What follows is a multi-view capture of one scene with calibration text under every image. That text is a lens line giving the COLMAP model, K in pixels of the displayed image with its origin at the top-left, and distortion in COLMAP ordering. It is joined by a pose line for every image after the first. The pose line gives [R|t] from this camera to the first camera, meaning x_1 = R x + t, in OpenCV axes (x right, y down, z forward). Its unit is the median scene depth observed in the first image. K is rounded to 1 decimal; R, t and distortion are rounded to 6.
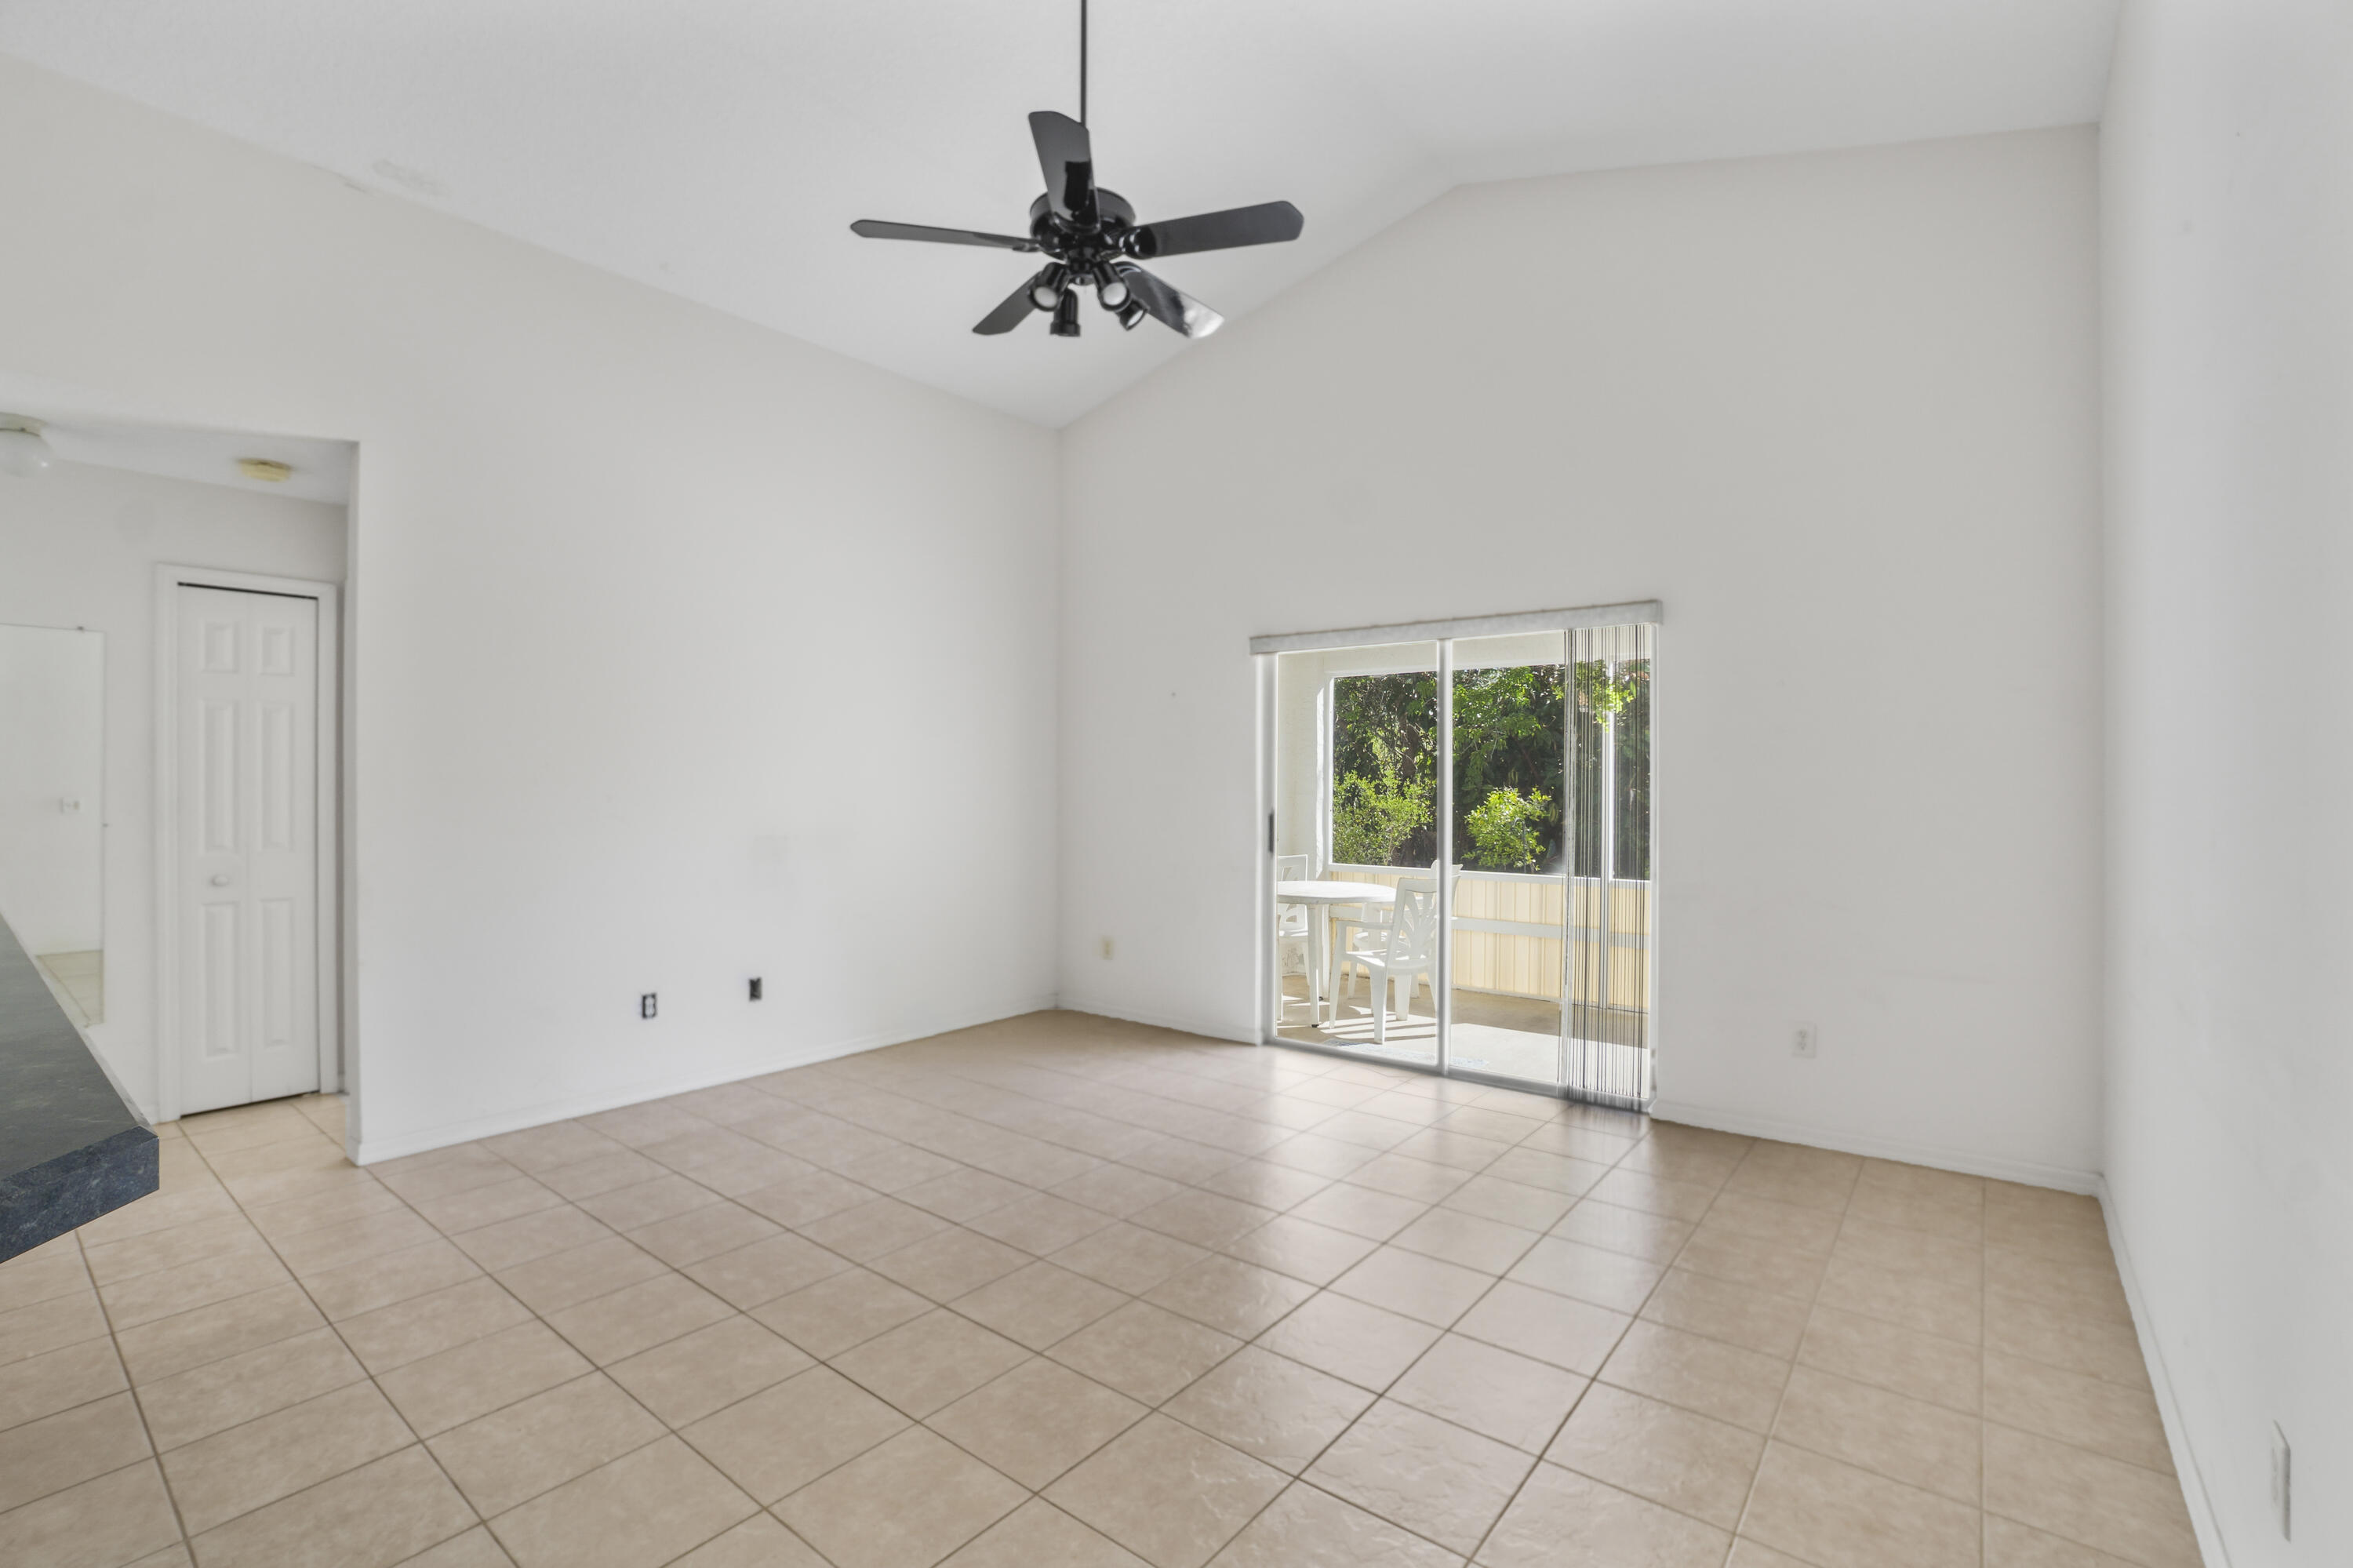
lens RADIAL K [[1056.5, 0, 1158.5], [0, 1056.5, 784.8], [0, 0, 1]] dist [-0.049380, 0.000583]
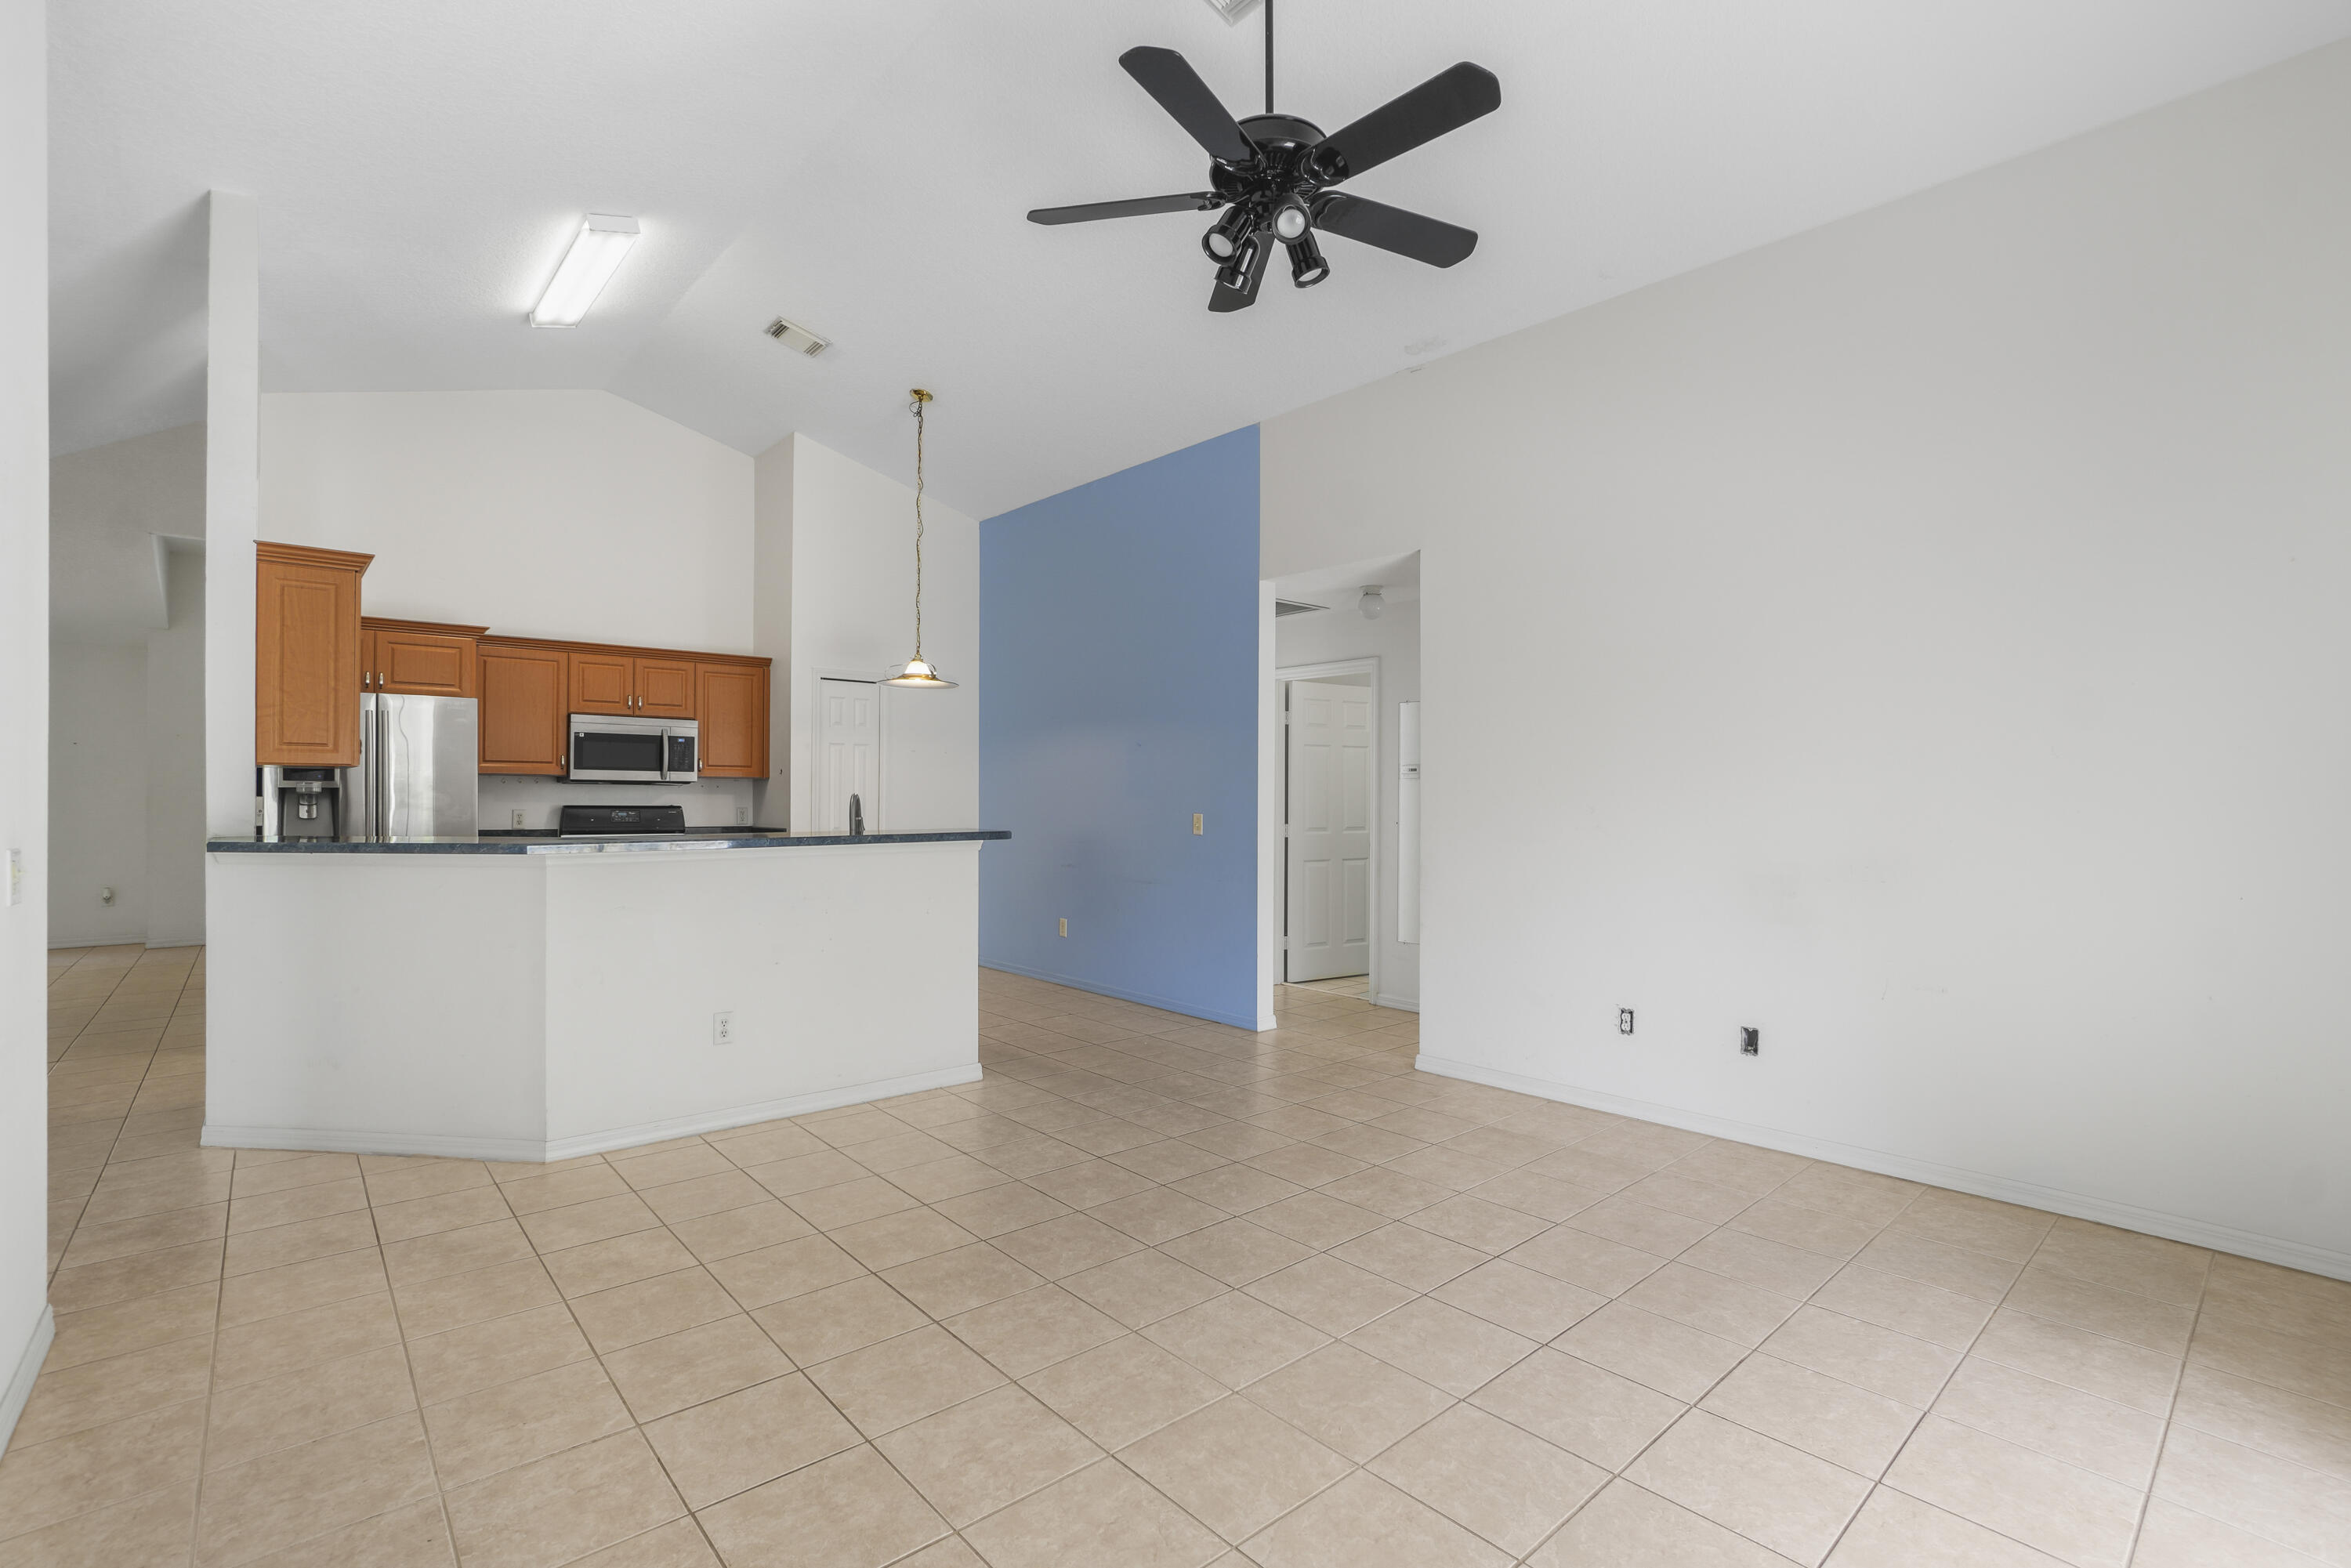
lens RADIAL K [[1055.5, 0, 1157.5], [0, 1055.5, 784.8], [0, 0, 1]] dist [-0.049380, 0.000583]
pose [[-0.180577, -0.012305, -0.983484, 0.831921], [-0.006135, 0.999916, -0.011384, 0.002687], [0.983542, 0.003978, -0.180637, 1.083942]]
